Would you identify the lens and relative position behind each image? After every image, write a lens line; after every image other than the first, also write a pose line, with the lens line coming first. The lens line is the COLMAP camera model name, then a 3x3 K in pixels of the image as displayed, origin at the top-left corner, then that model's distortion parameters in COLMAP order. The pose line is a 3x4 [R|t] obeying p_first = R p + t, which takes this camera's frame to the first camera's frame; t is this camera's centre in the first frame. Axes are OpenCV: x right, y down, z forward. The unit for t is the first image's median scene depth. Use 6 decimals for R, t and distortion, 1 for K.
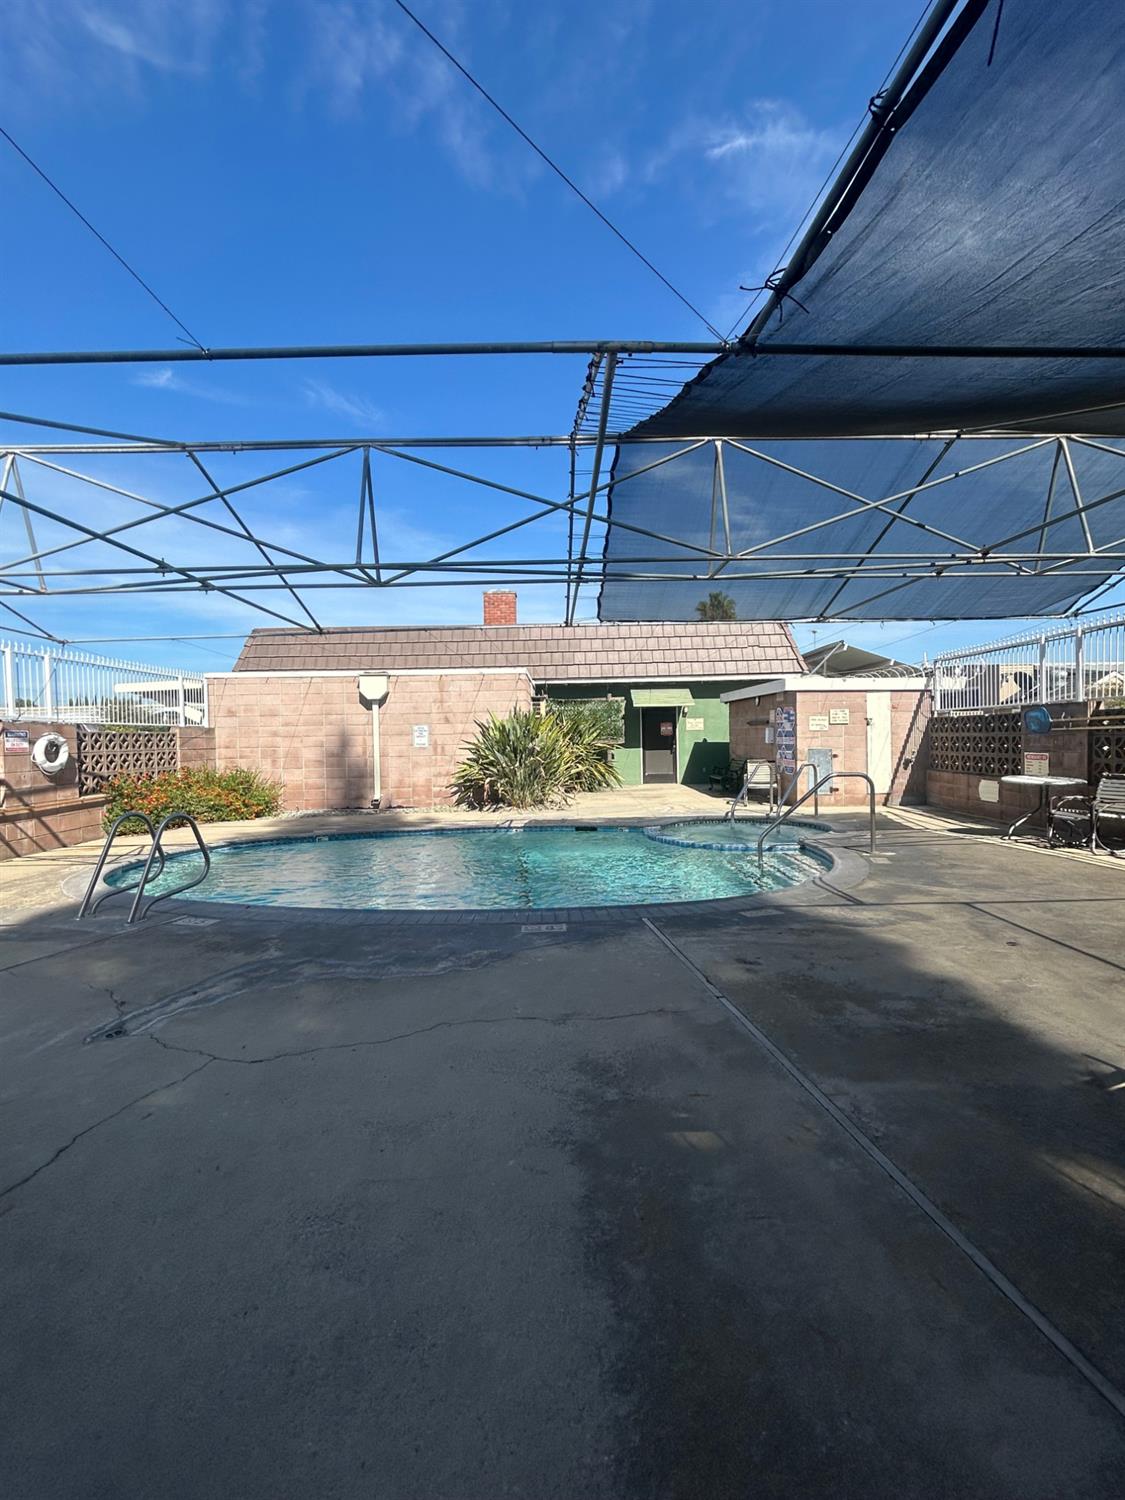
lens RADIAL K [[689.2, 0, 559.0], [0, 689.2, 759.3], [0, 0, 1]] dist [0.001060, 0.002727]
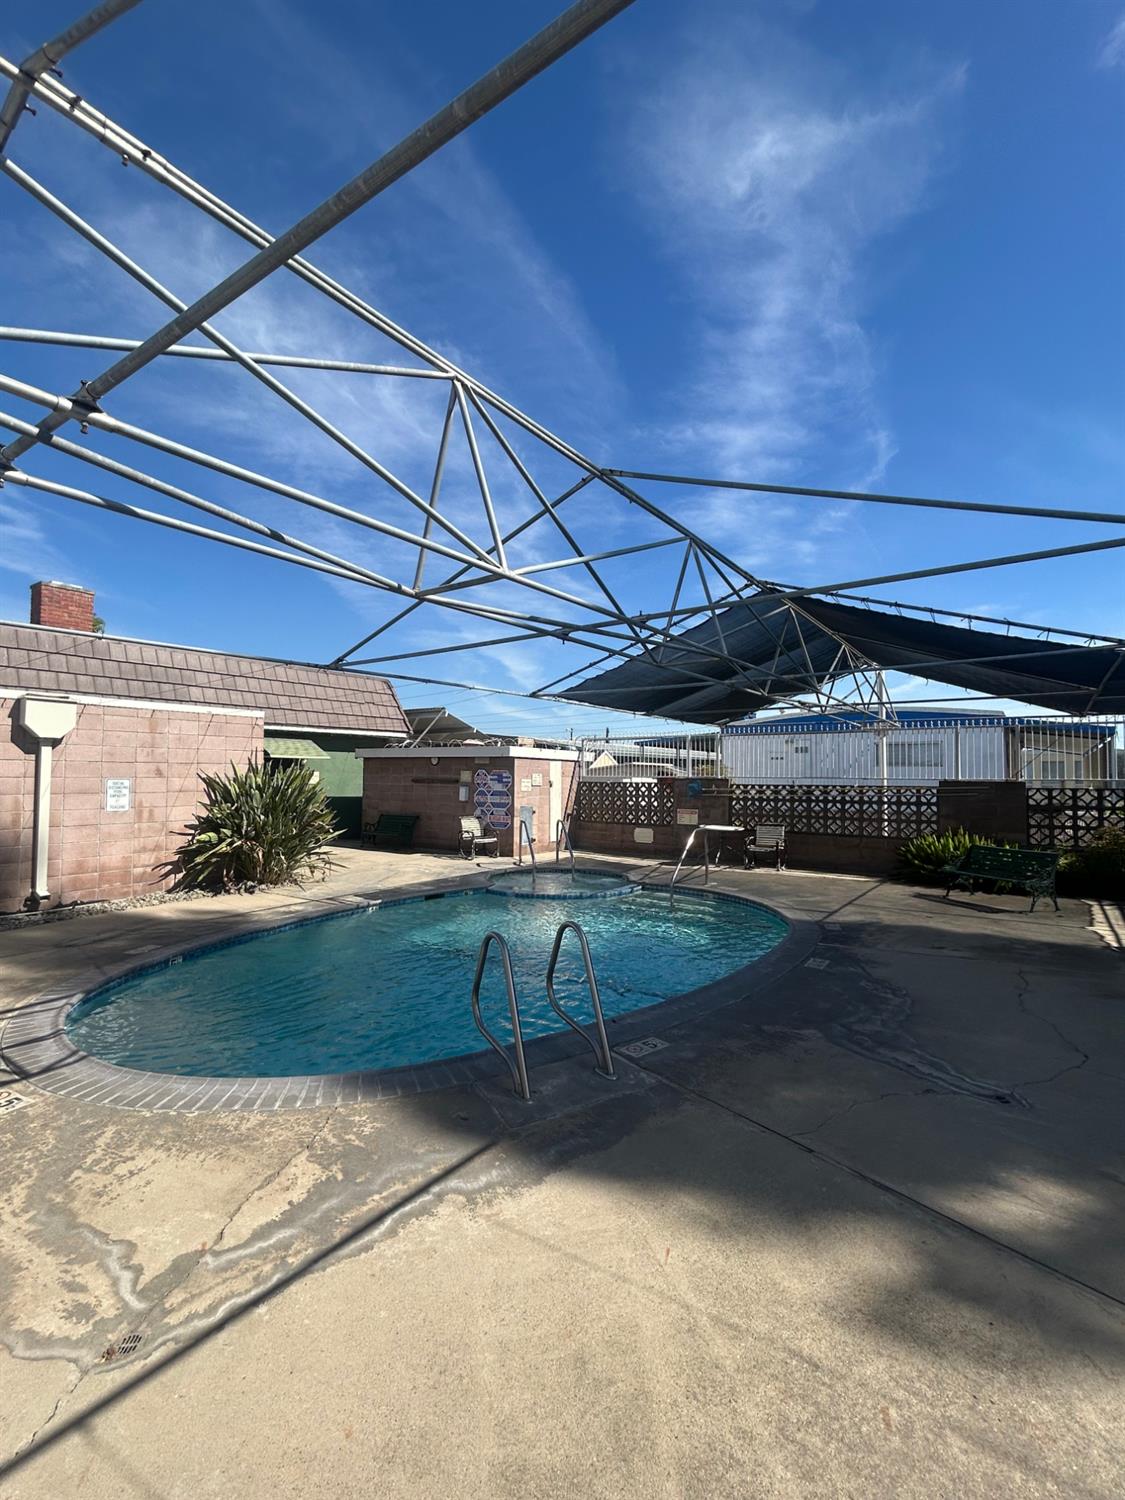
lens RADIAL K [[689.2, 0, 567.1], [0, 689.2, 758.4], [0, 0, 1]] dist [0.001060, 0.002727]
pose [[0.570262, 0.042356, 0.820370, -0.564384], [0.010593, 0.998208, -0.058900, -0.027295], [-0.821395, 0.042278, 0.568791, 0.261231]]
